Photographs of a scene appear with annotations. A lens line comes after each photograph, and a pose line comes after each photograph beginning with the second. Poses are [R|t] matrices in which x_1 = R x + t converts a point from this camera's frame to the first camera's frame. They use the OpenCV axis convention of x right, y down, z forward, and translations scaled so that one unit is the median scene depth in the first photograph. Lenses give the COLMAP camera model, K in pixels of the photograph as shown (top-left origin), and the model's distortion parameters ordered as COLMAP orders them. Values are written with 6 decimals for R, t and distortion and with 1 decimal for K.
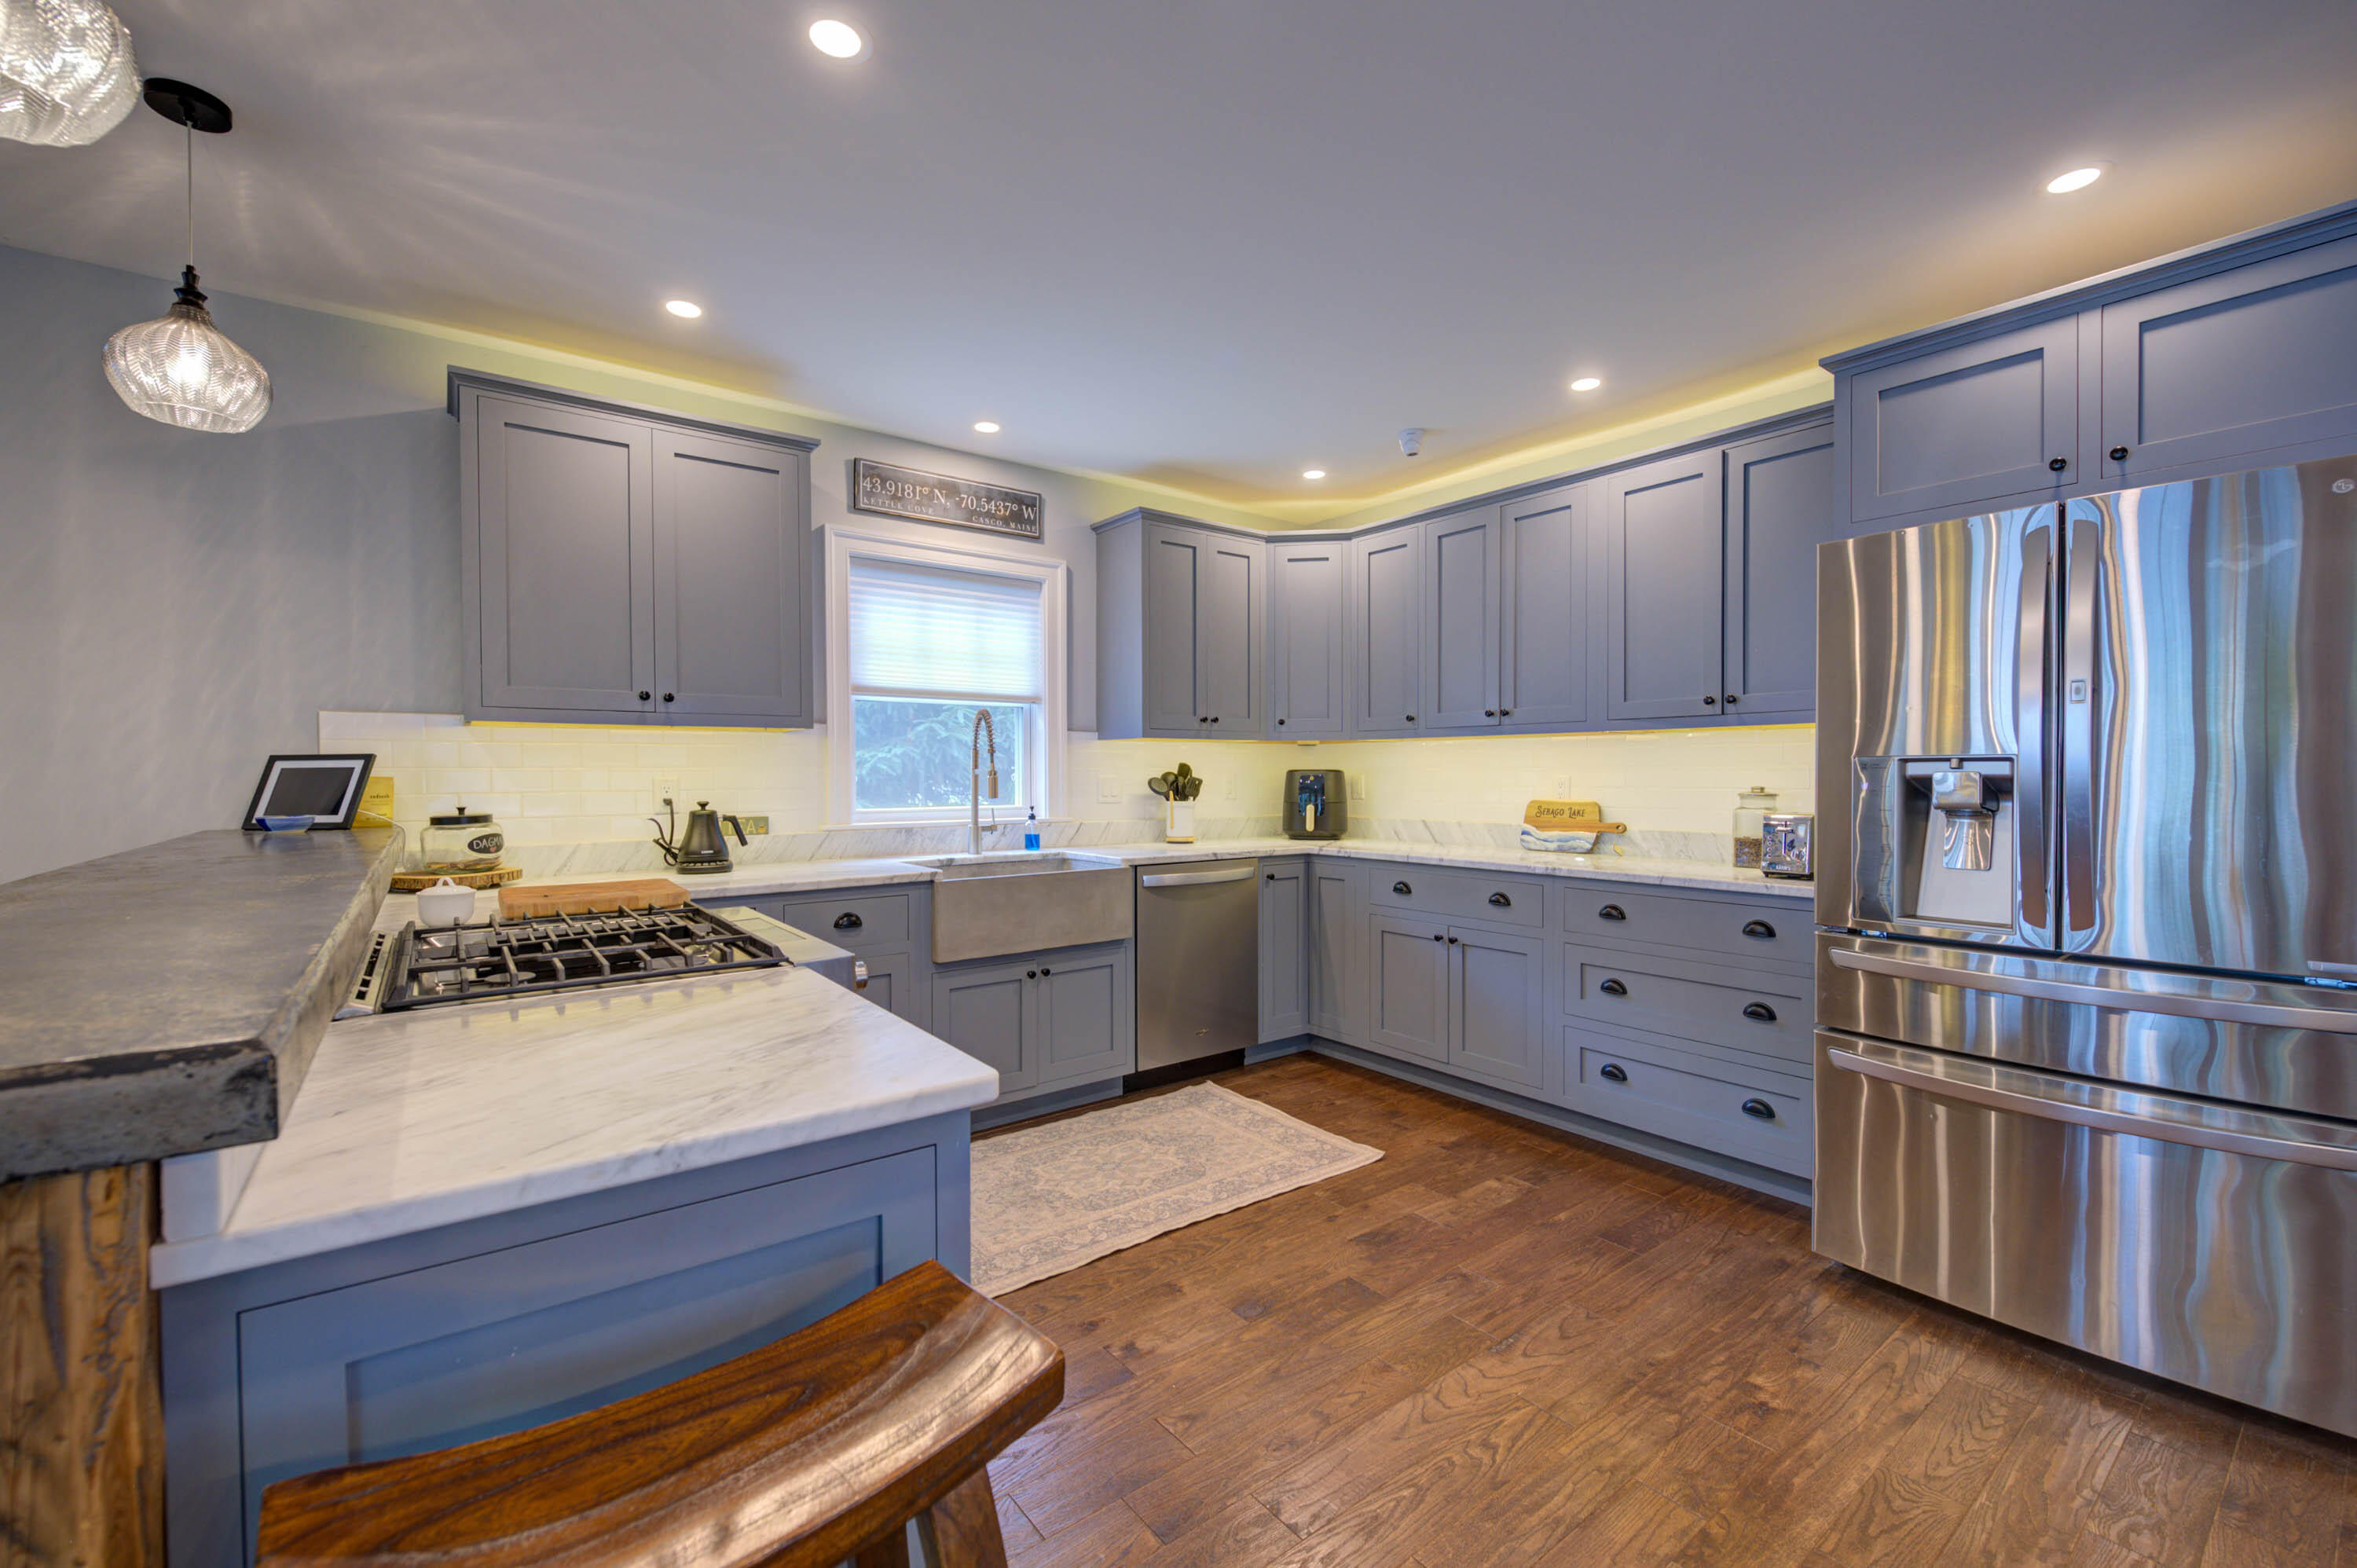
lens RADIAL K [[972.5, 0, 1180.4], [0, 972.5, 790.5], [0, 0, 1]] dist [-0.000725, -0.000281]
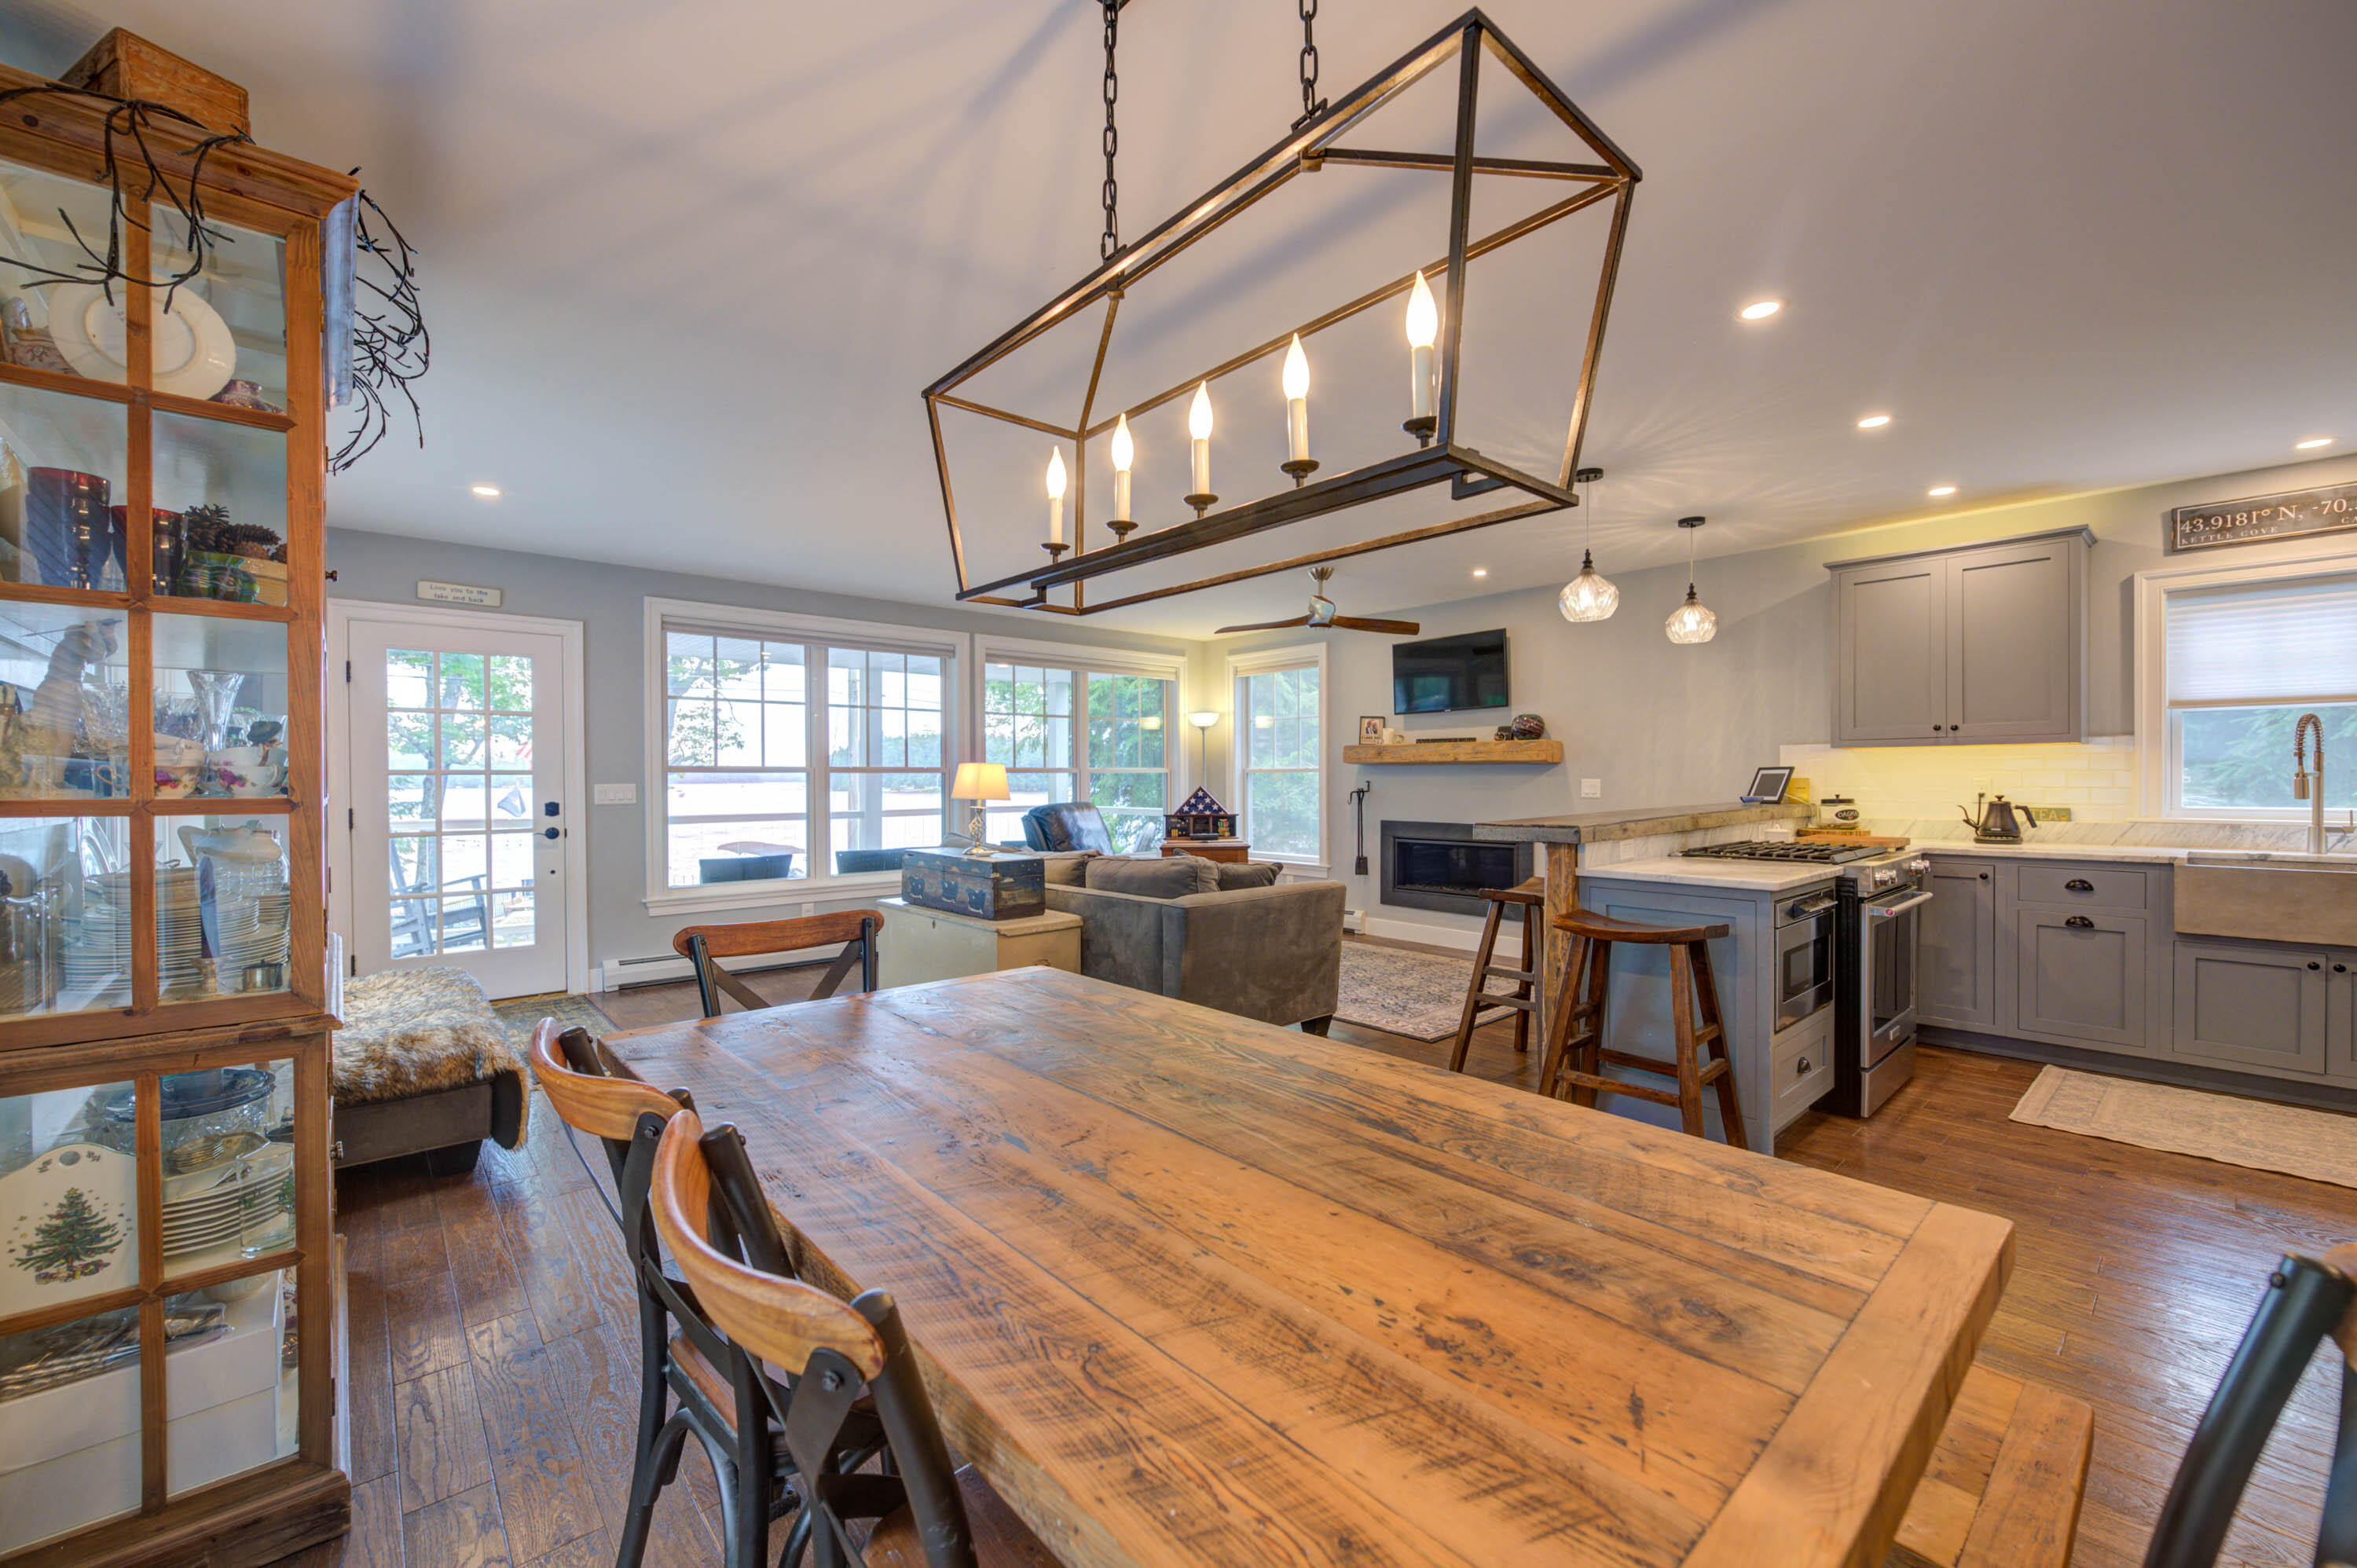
lens RADIAL K [[937.1, 0, 1178.2], [0, 937.1, 782.3], [0, 0, 1]] dist [-0.000421, -0.000061]
pose [[0.073222, 0.007473, -0.997288, 0.811134], [-0.012770, 0.999897, 0.006555, -0.001296], [0.997234, 0.012255, 0.073310, -0.324472]]
